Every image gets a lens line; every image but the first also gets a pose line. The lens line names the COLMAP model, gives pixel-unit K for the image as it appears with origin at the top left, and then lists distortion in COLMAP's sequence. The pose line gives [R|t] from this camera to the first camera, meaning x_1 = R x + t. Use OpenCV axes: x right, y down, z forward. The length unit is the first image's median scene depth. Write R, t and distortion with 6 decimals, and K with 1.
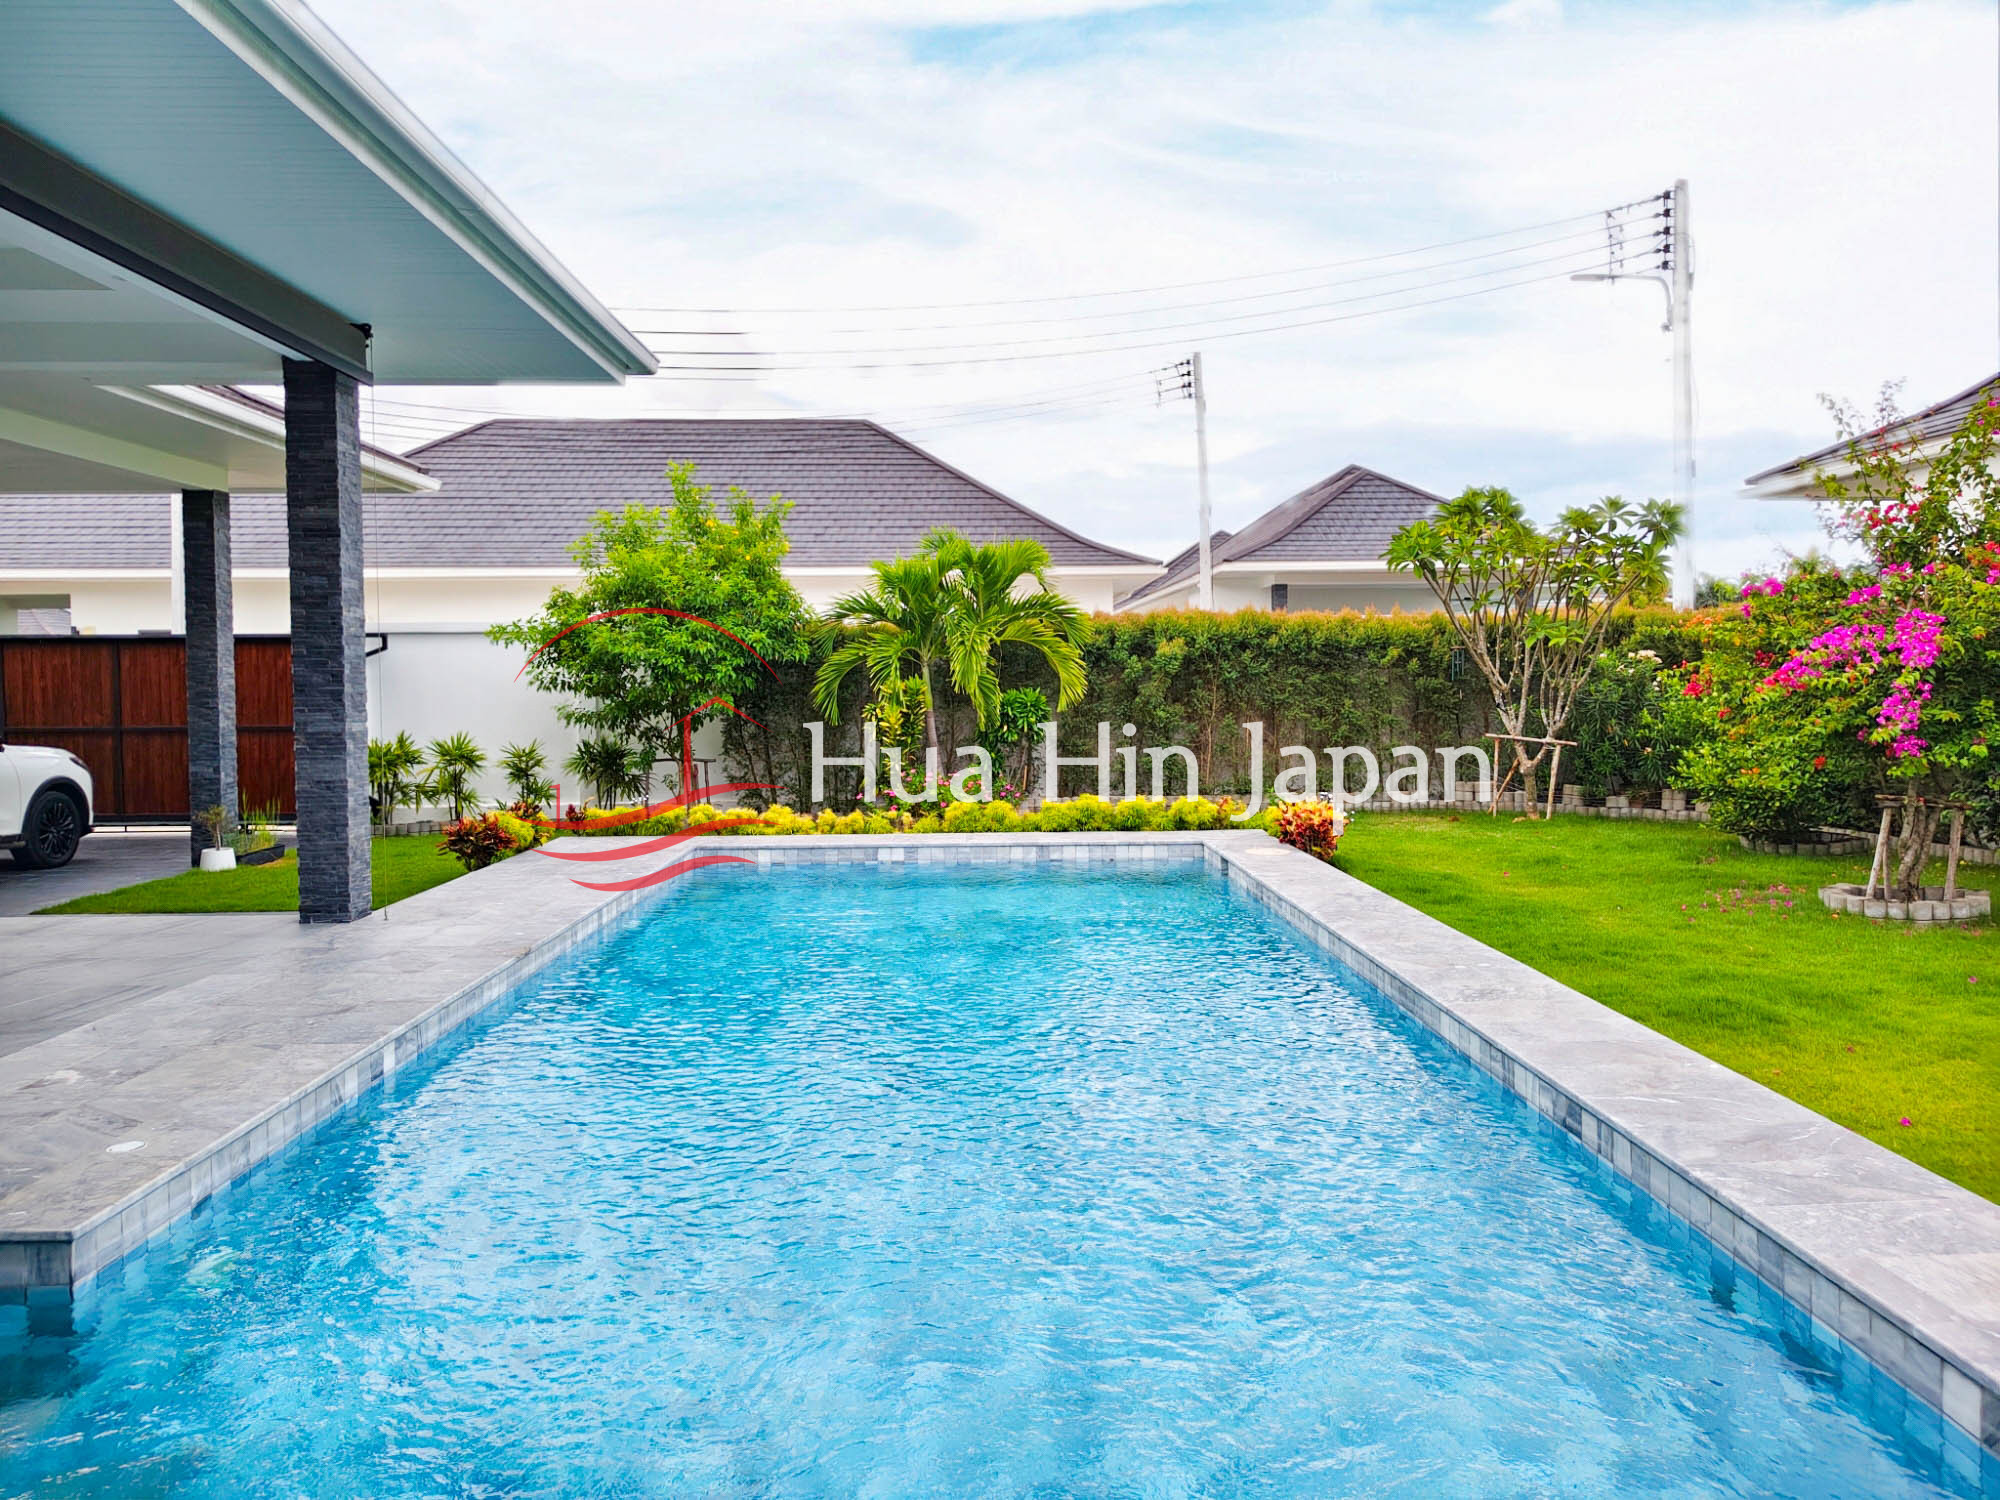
lens RADIAL K [[1385.6, 0, 997.0], [0, 1385.6, 716.1], [0, 0, 1]] dist [0.001387, -0.001397]
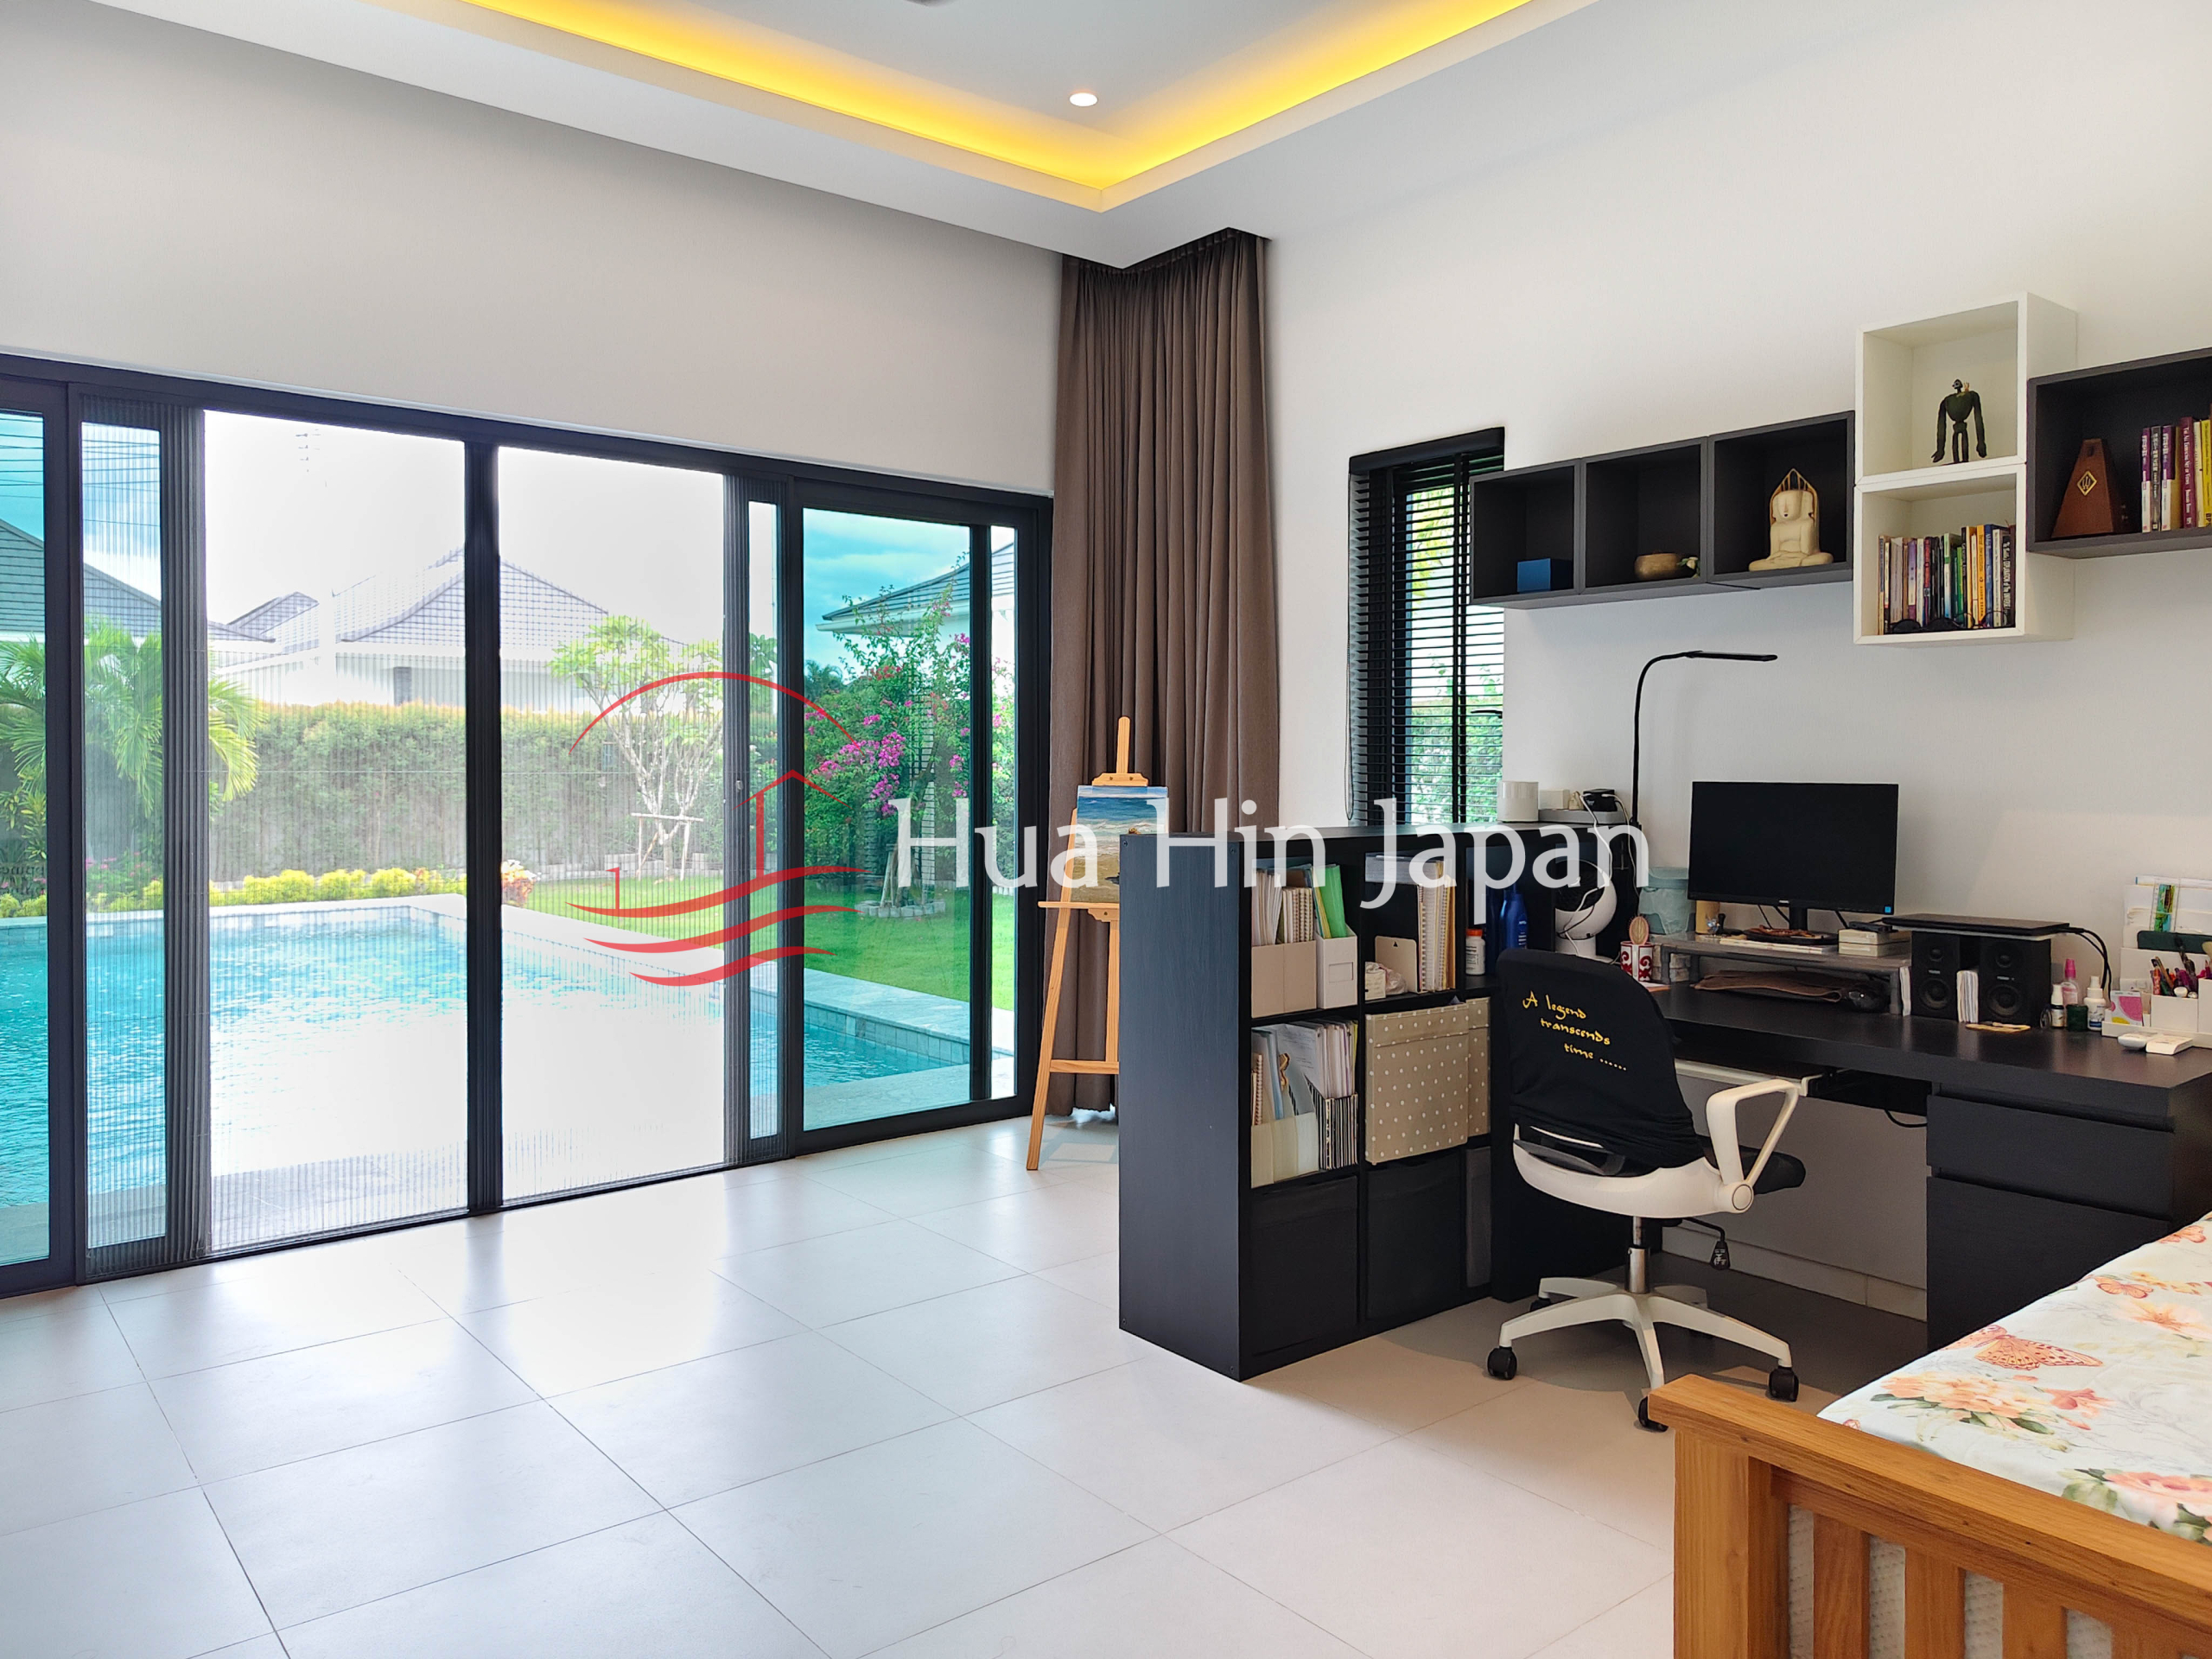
lens RADIAL K [[1532.5, 0, 1102.7], [0, 1532.5, 792.0], [0, 0, 1]] dist [0.001387, -0.001397]
pose [[0.790524, -0.004668, 0.612414, -0.147237], [0.010111, 0.999934, -0.005430, 0.005515], [-0.612348, 0.010485, 0.790519, -0.323675]]
